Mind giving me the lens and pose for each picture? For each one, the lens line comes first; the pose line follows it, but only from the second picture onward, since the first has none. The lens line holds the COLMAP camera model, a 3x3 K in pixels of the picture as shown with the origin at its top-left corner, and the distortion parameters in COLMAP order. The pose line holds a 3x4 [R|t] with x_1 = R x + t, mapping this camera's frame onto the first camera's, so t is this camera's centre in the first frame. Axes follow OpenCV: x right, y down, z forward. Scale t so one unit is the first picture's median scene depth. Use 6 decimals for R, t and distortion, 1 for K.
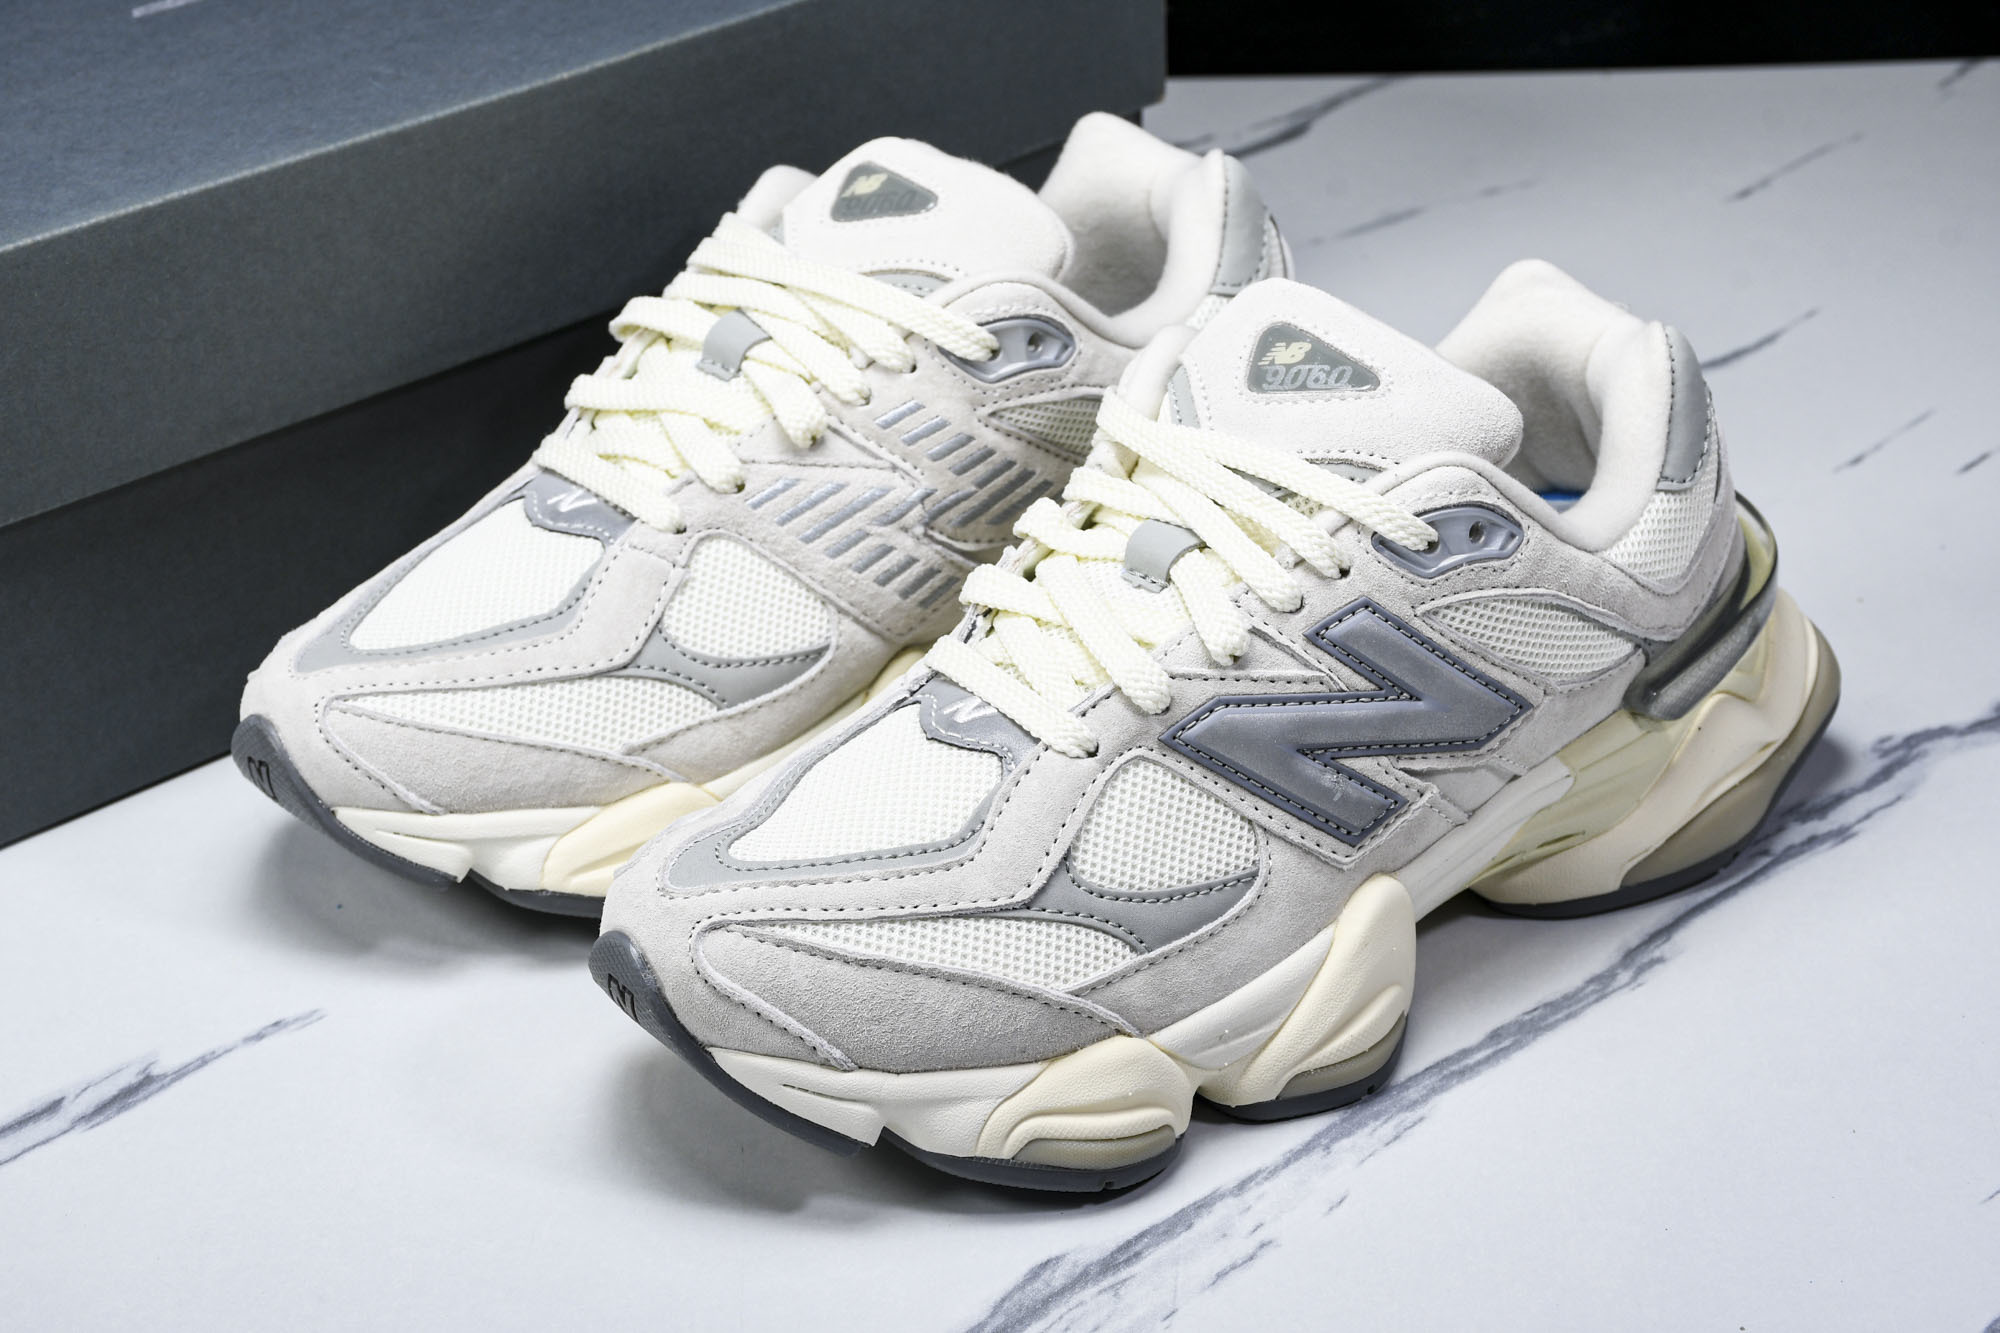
lens RADIAL K [[4129.9, 0, 1000.0], [0, 4129.9, 666.5], [0, 0, 1]] dist [0.366028, 0.027200]
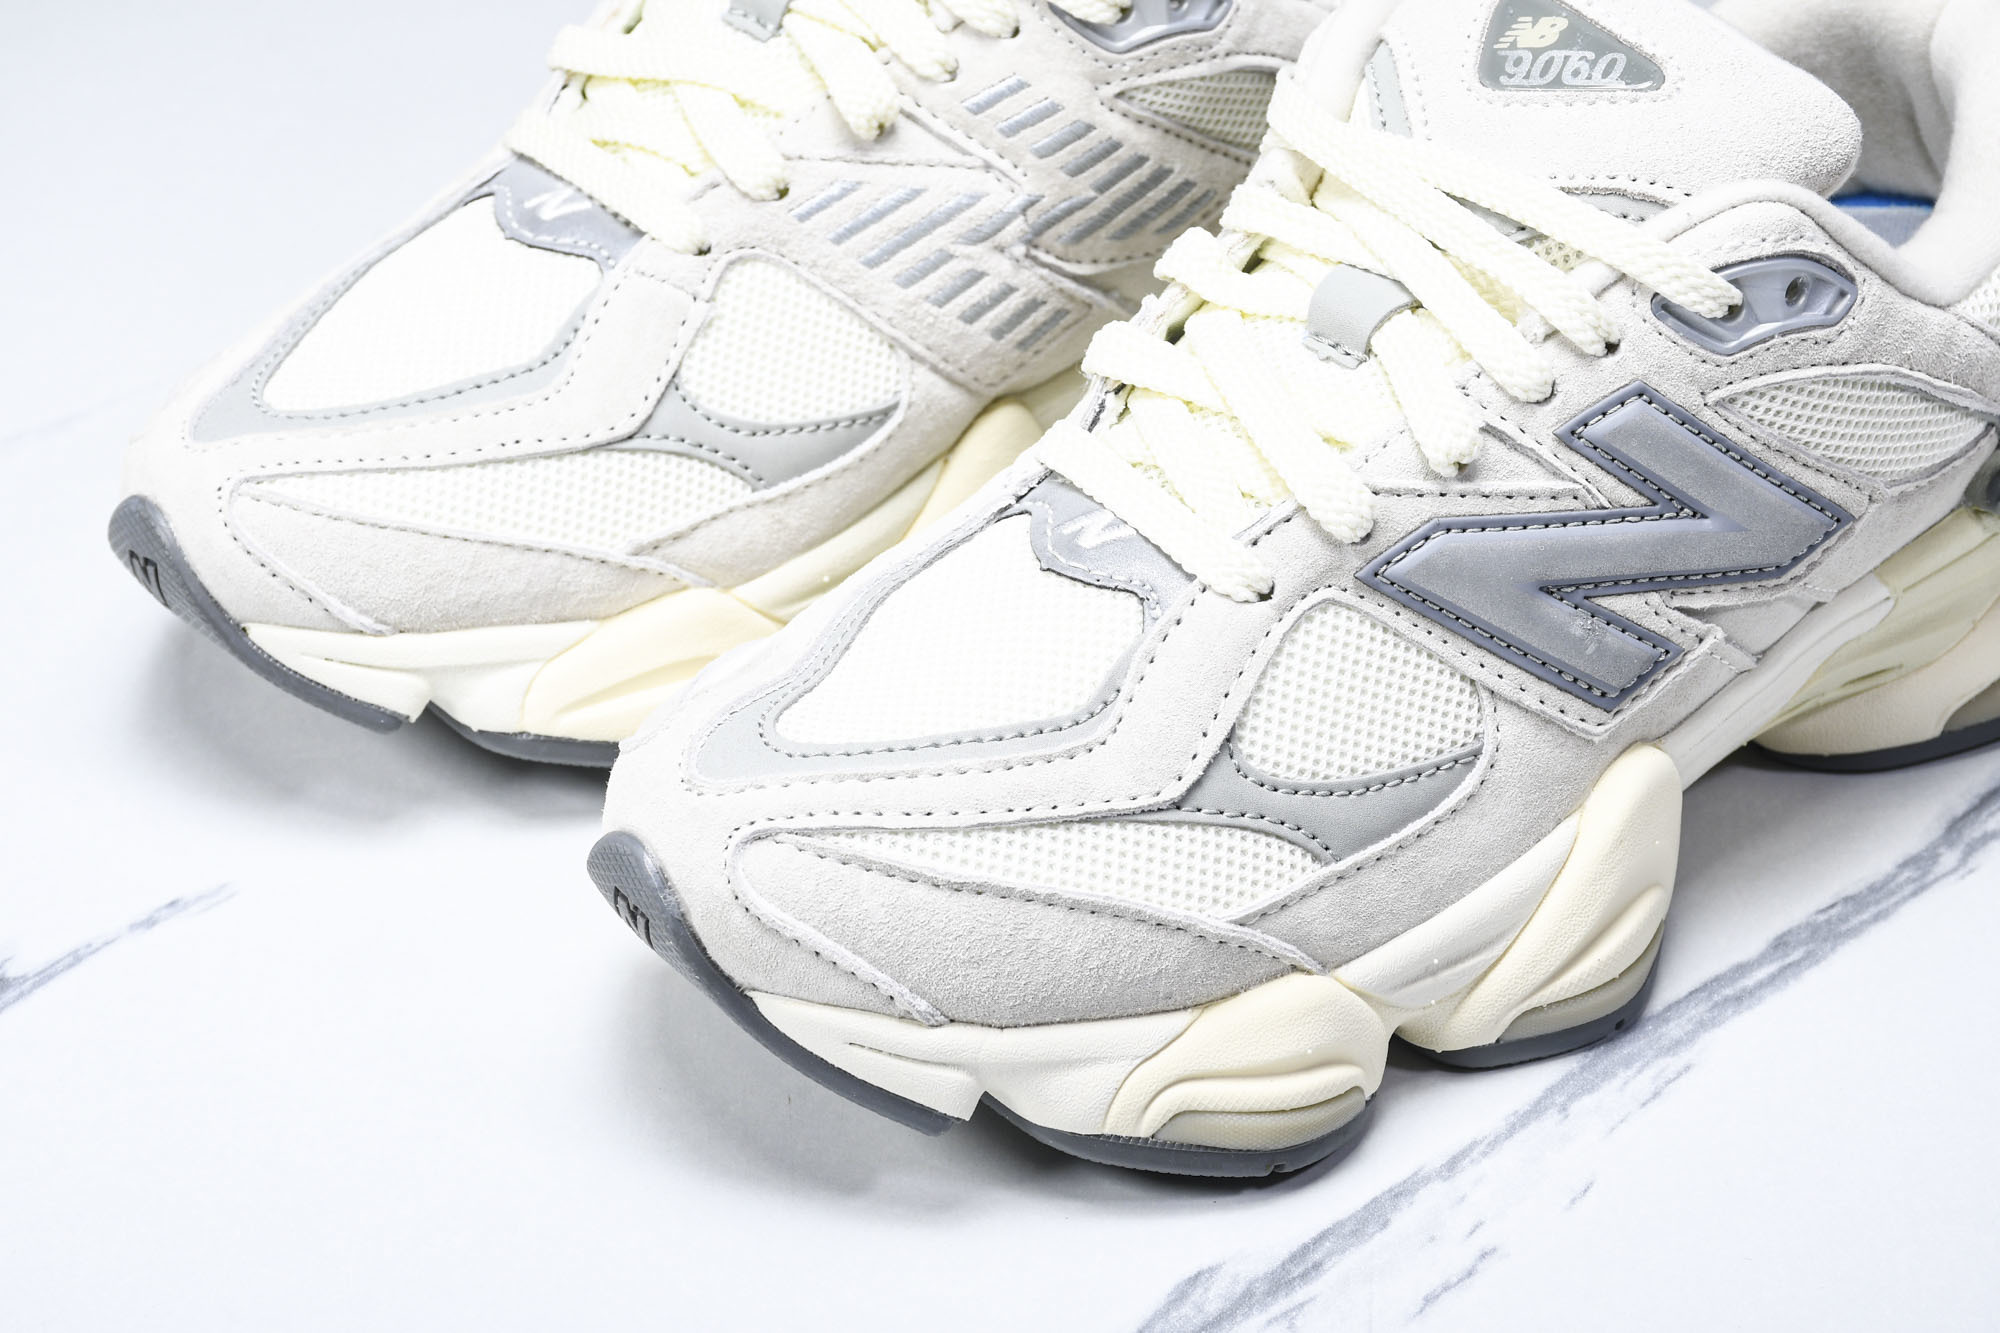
lens RADIAL K [[4469.6, 0, 1000.0], [0, 4469.6, 666.5], [0, 0, 1]] dist [0.315427, 1.967126]
pose [[0.999929, 0.011402, 0.003430, -0.027422], [-0.011733, 0.992581, 0.121015, -0.061928], [-0.002024, -0.121046, 0.992645, 0.198361]]
